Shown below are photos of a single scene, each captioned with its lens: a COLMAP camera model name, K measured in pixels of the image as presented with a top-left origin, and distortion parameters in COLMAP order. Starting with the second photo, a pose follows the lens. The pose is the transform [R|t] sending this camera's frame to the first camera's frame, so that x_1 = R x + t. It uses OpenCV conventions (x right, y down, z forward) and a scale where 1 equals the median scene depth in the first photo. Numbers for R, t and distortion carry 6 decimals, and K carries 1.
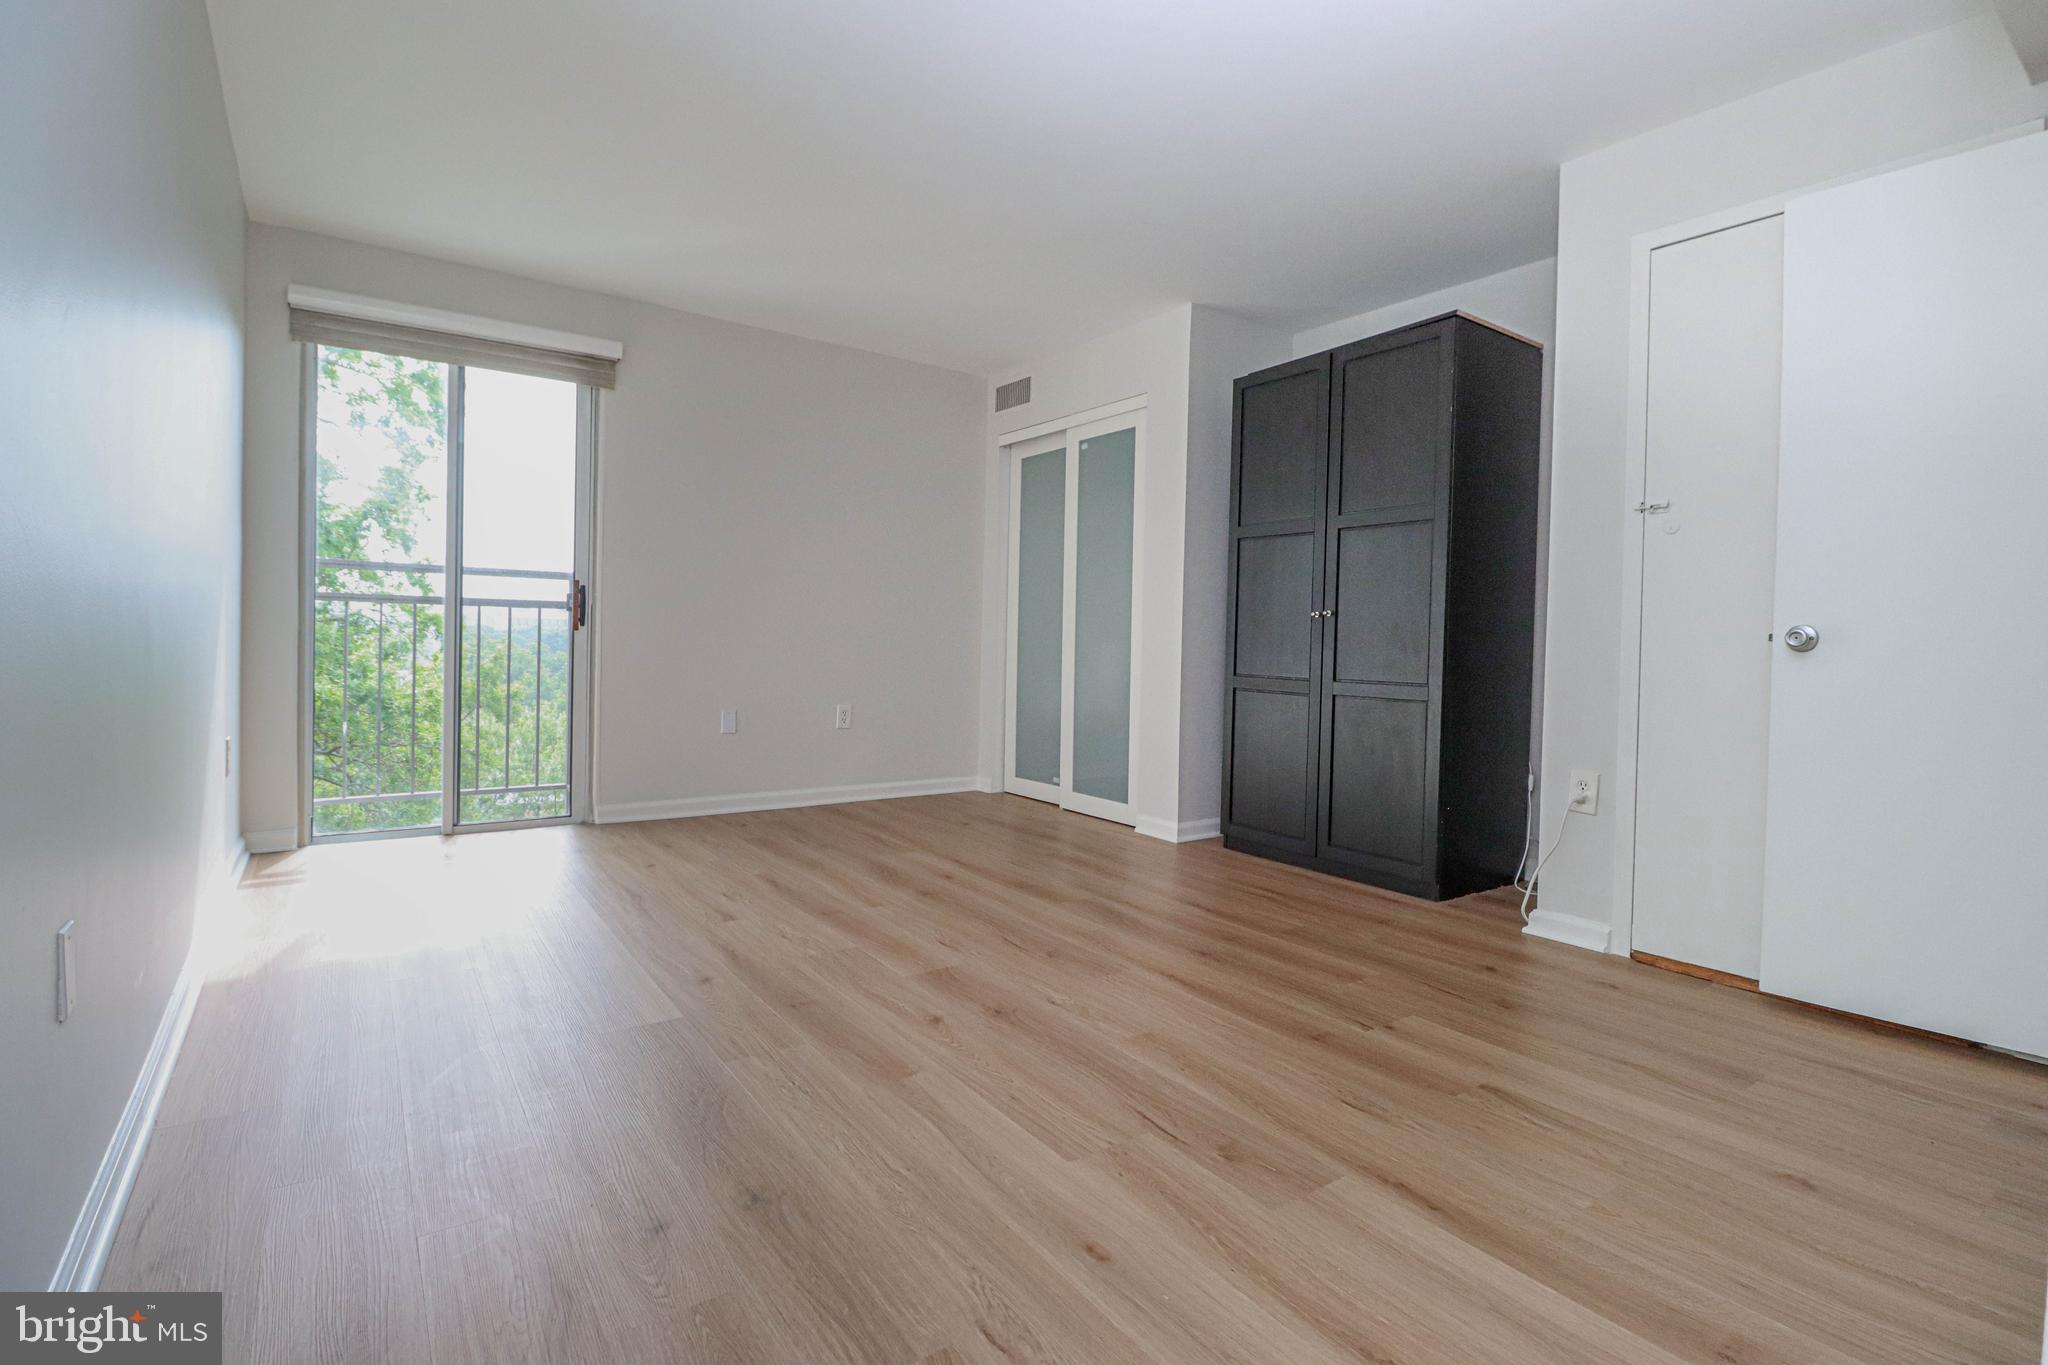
lens RADIAL K [[955.6, 0, 1044.6], [0, 955.6, 656.4], [0, 0, 1]] dist [0.001080, -0.009091]
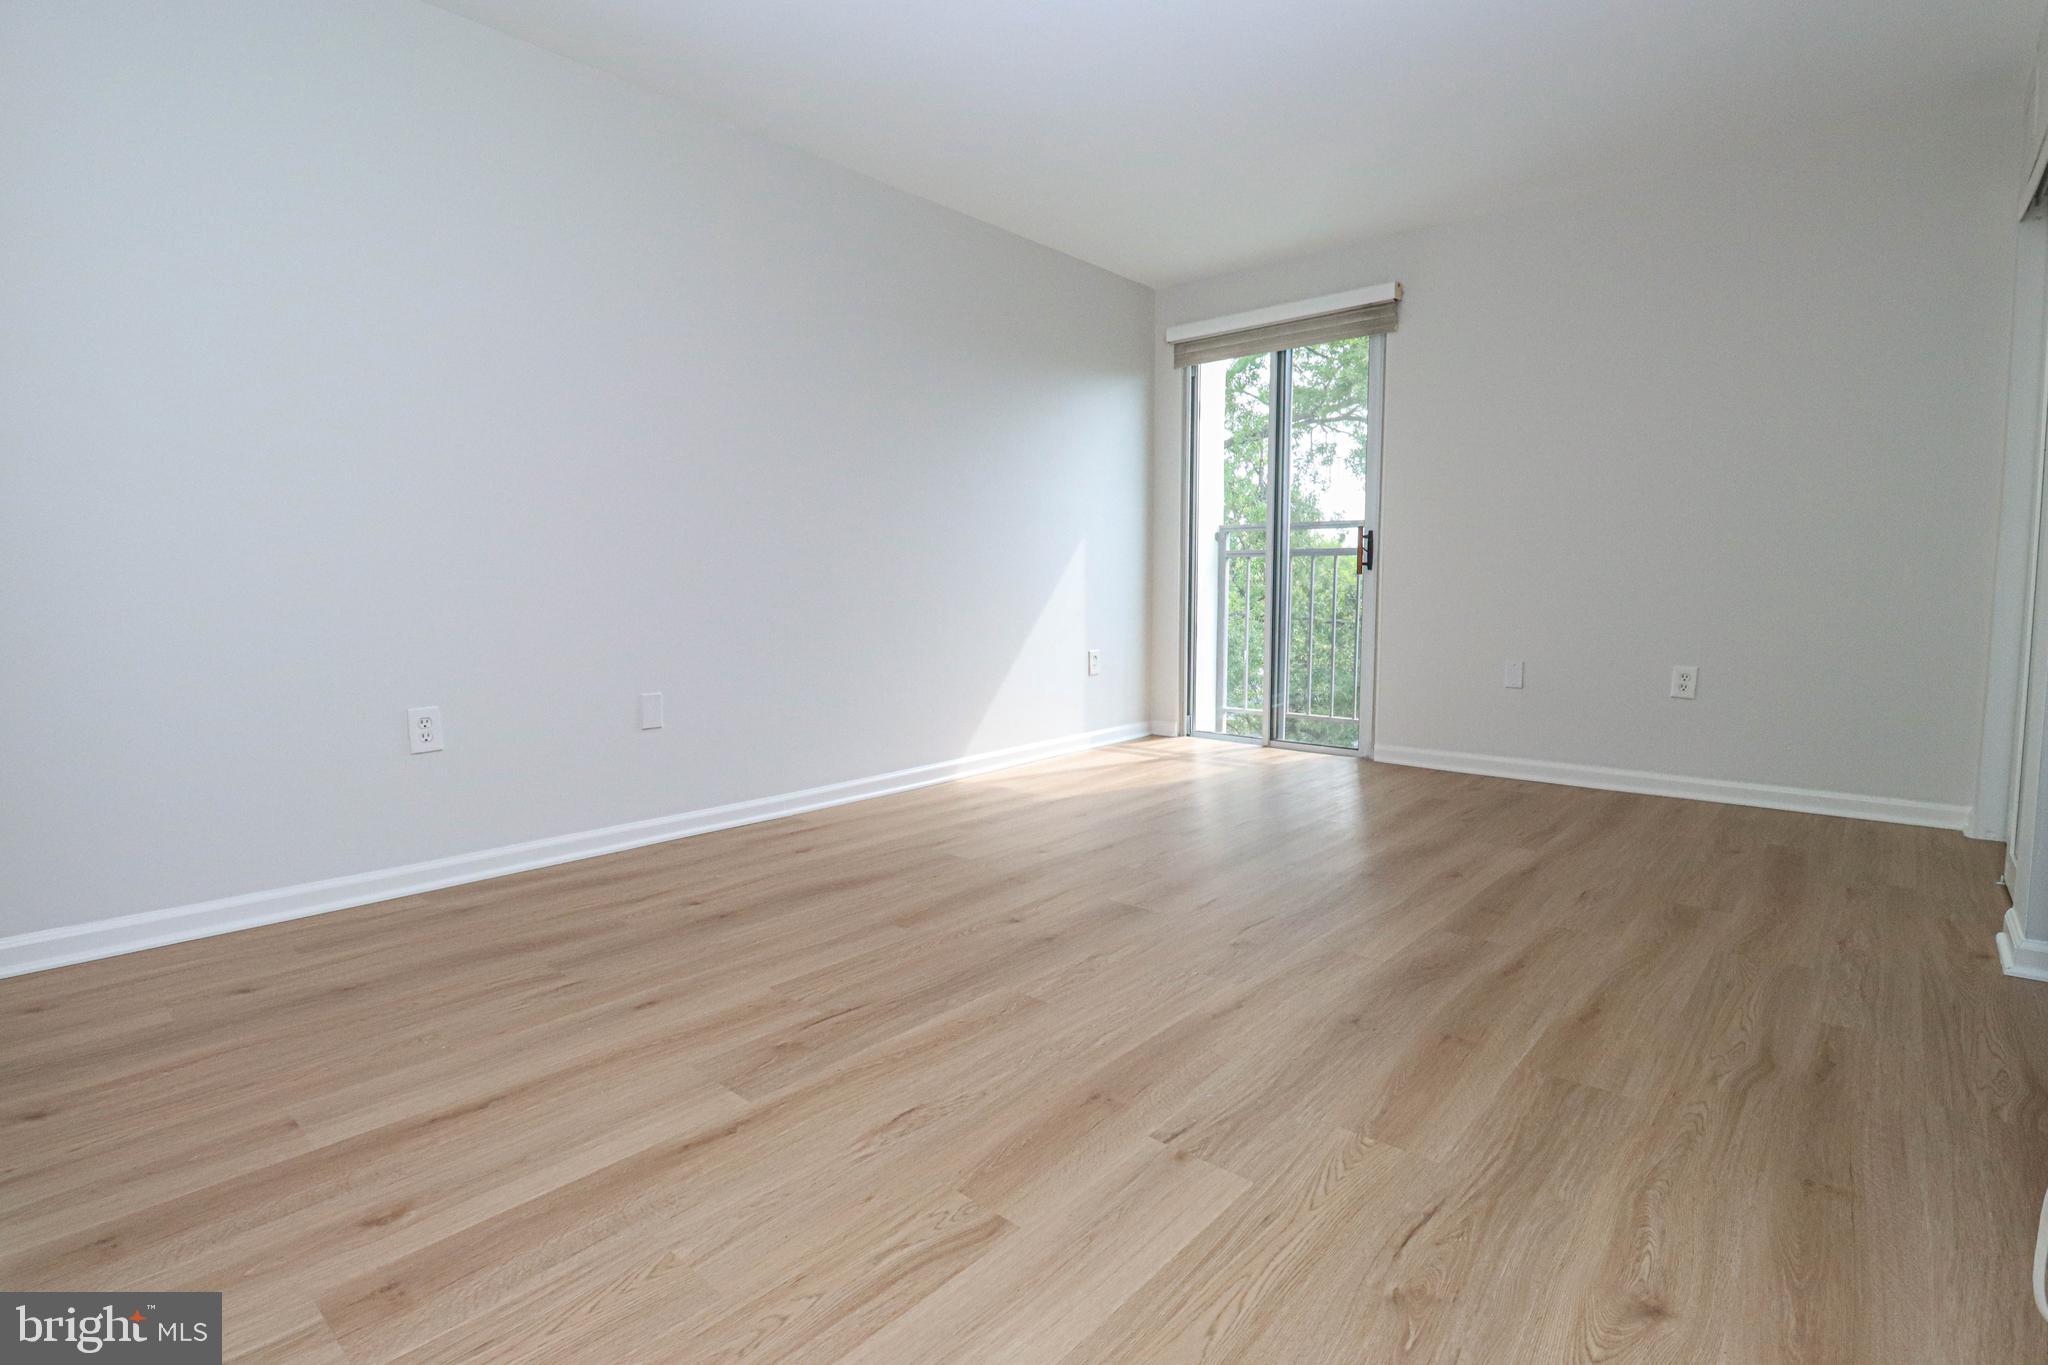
lens RADIAL K [[990.6, 0, 1024.0], [0, 990.6, 682.5], [0, 0, 1]] dist [0.002205, -0.000095]
pose [[0.219231, 0.076015, -0.972707, 1.023360], [-0.008773, 0.997074, 0.075942, 0.022769], [0.975634, -0.008116, 0.219256, 0.803428]]
